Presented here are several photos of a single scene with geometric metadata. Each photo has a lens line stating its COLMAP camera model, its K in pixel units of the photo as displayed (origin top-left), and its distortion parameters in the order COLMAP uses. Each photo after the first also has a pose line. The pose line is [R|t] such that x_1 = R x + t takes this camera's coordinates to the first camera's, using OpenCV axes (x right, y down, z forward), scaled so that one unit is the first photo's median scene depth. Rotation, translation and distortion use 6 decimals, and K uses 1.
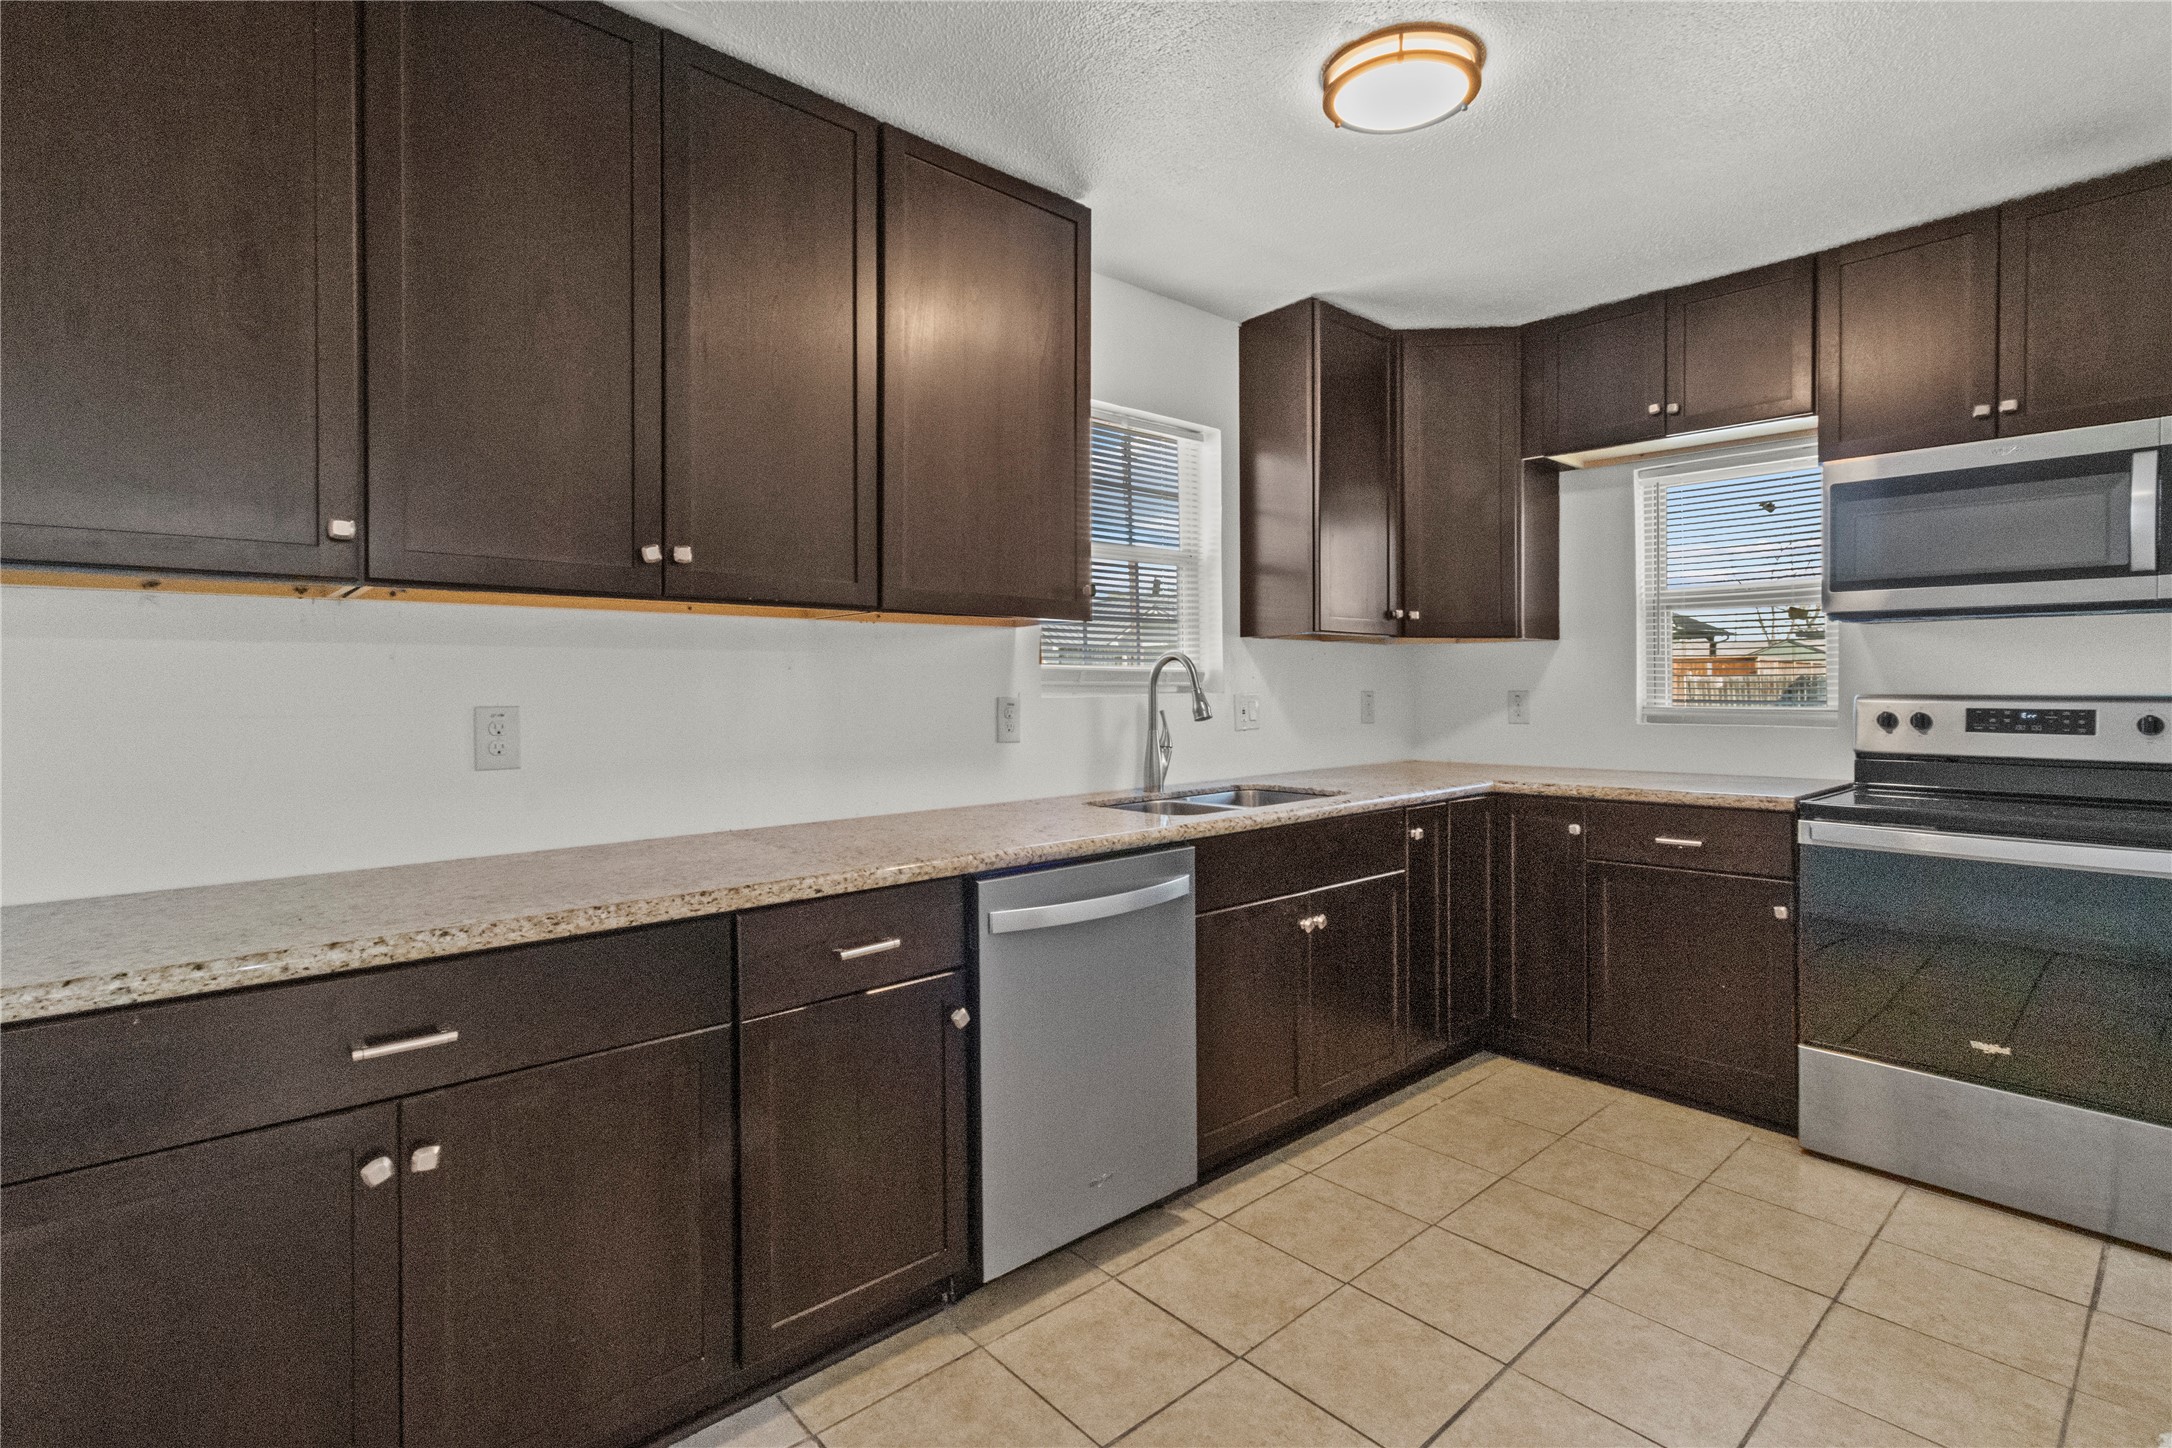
lens RADIAL K [[1011.6, 0, 1089.9], [0, 1011.6, 713.5], [0, 0, 1]] dist [-0.000181, -0.000001]
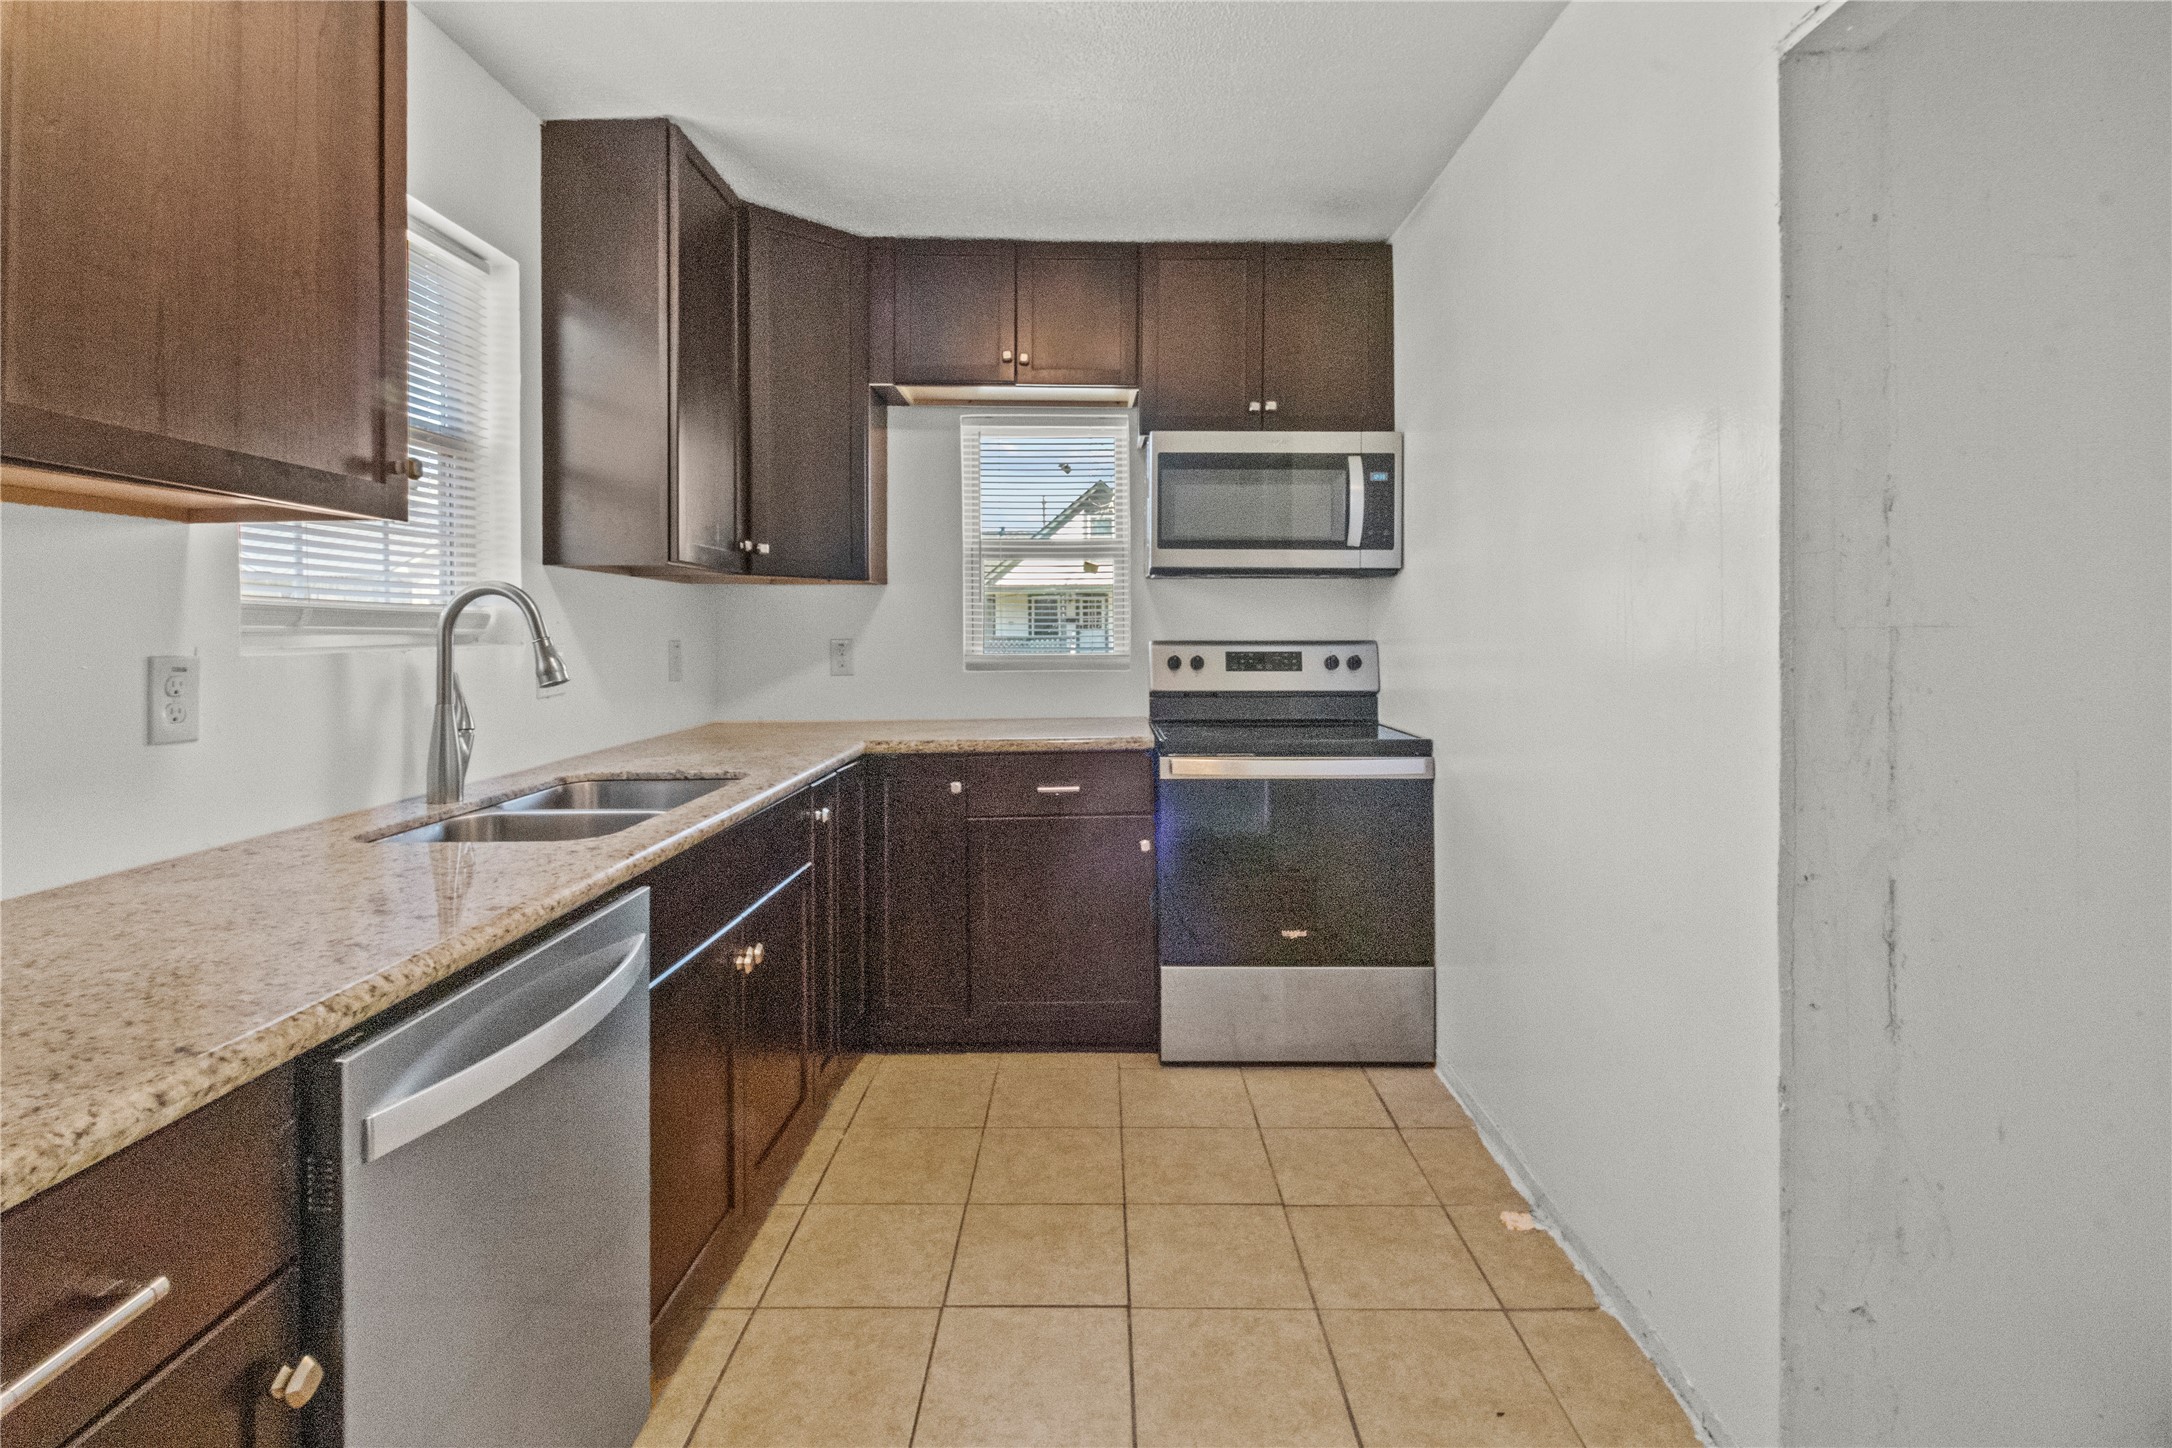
lens RADIAL K [[1034.5, 0, 1088.4], [0, 1034.5, 632.6], [0, 0, 1]] dist [0.000207, -0.000452]
pose [[0.672356, -0.000163, 0.740228, -0.152939], [0.021634, 0.999577, -0.019431, -0.007247], [-0.739912, 0.029079, 0.672075, 0.282328]]
